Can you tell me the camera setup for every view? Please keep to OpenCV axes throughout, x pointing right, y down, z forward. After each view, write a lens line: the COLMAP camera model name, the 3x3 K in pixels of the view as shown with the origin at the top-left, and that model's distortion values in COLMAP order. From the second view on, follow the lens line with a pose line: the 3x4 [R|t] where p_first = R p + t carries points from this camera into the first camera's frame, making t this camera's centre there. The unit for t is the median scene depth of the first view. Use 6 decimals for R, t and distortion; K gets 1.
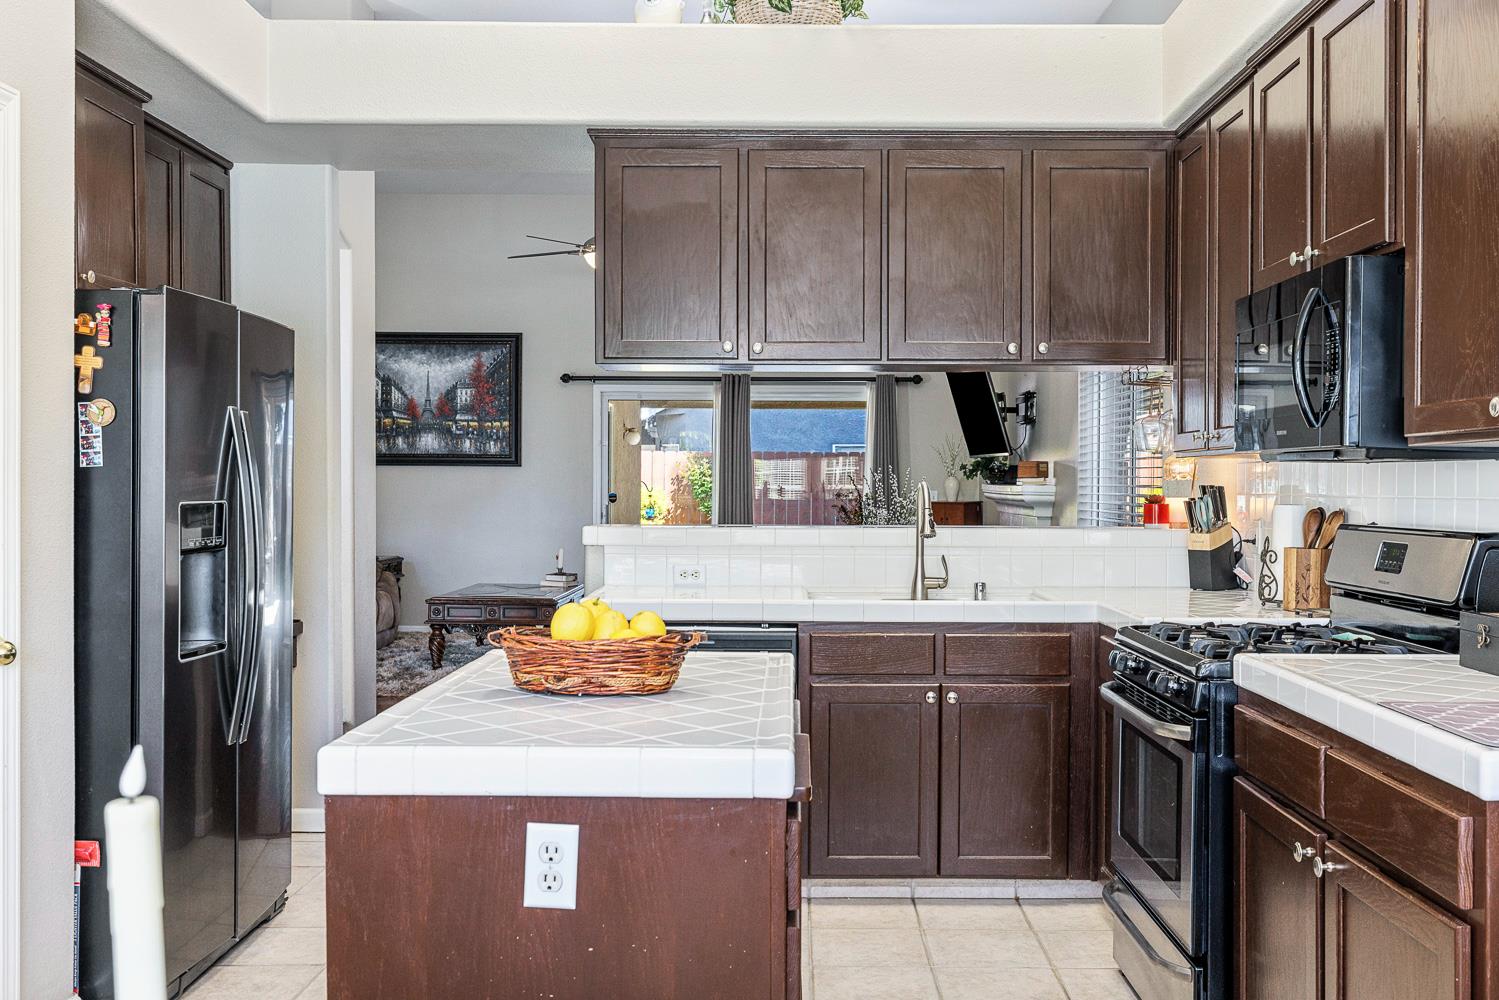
lens RADIAL K [[1500.3, 0, 750.5], [0, 1500.3, 501.4], [0, 0, 1]] dist [-0.007777, 0.000000]
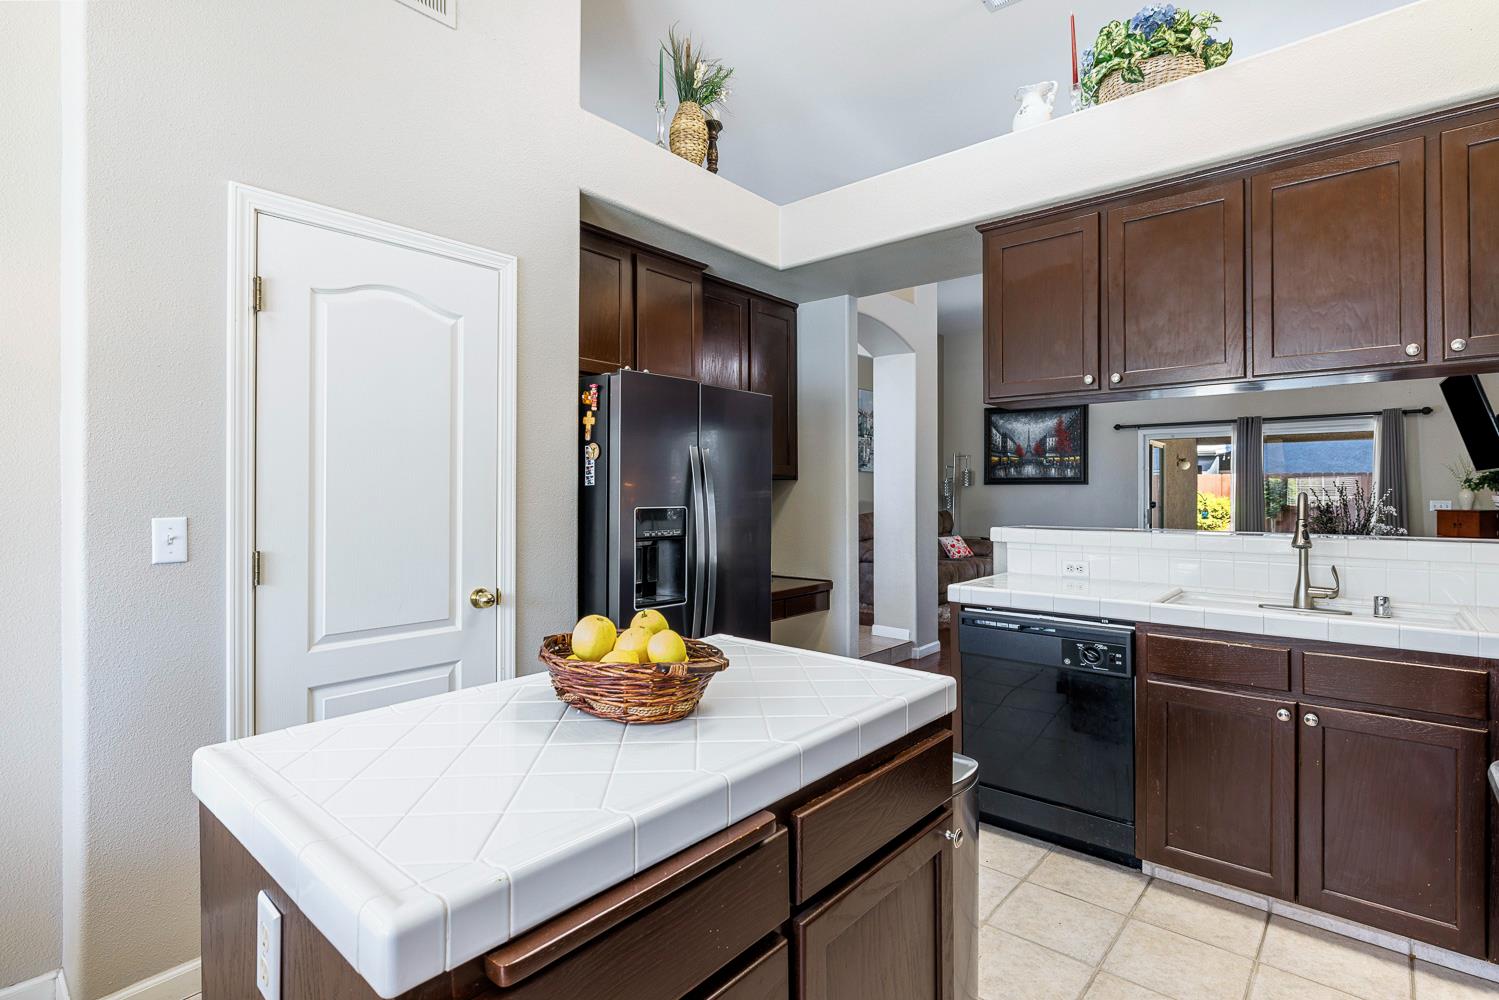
lens RADIAL K [[723.4, 0, 747.8], [0, 723.4, 488.7], [0, 0, 1]] dist [-0.006089, 0.001428]
pose [[0.759481, -0.007161, -0.650490, 0.150392], [-0.006673, 0.999801, -0.018798, -0.004351], [0.650496, 0.018617, 0.759282, 0.389573]]
